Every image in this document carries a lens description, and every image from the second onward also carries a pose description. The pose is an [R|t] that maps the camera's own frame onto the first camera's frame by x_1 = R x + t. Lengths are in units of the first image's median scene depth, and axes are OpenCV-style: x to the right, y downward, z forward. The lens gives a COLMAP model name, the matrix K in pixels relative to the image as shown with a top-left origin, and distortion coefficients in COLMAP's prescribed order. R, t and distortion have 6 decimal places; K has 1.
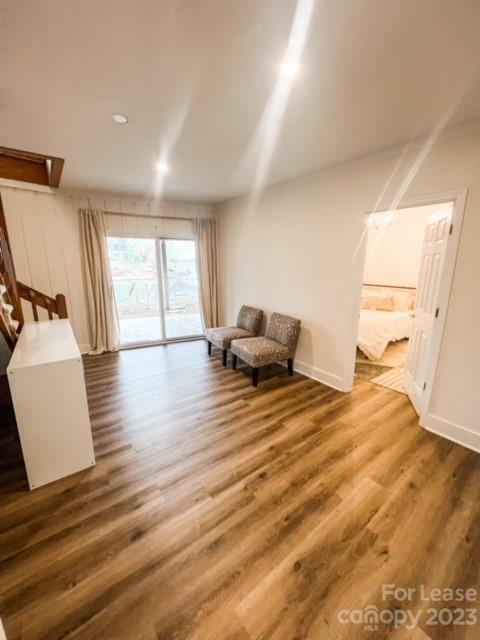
lens RADIAL K [[255.8, 0, 241.4], [0, 255.8, 318.3], [0, 0, 1]] dist [-0.000756, -0.000348]
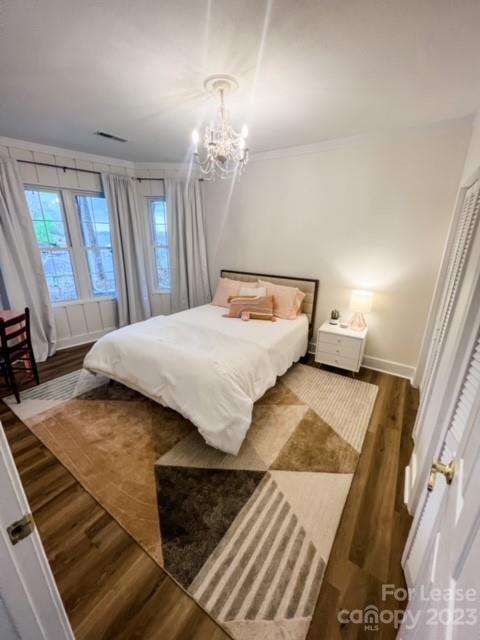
lens RADIAL K [[255.8, 0, 239.8], [0, 255.8, 320.7], [0, 0, 1]] dist [-0.000756, -0.000348]
pose [[0.947375, -0.094655, 0.305812, 0.424539], [0.065847, 0.992478, 0.103207, -0.120856], [-0.313281, -0.077639, 0.946482, 0.583167]]
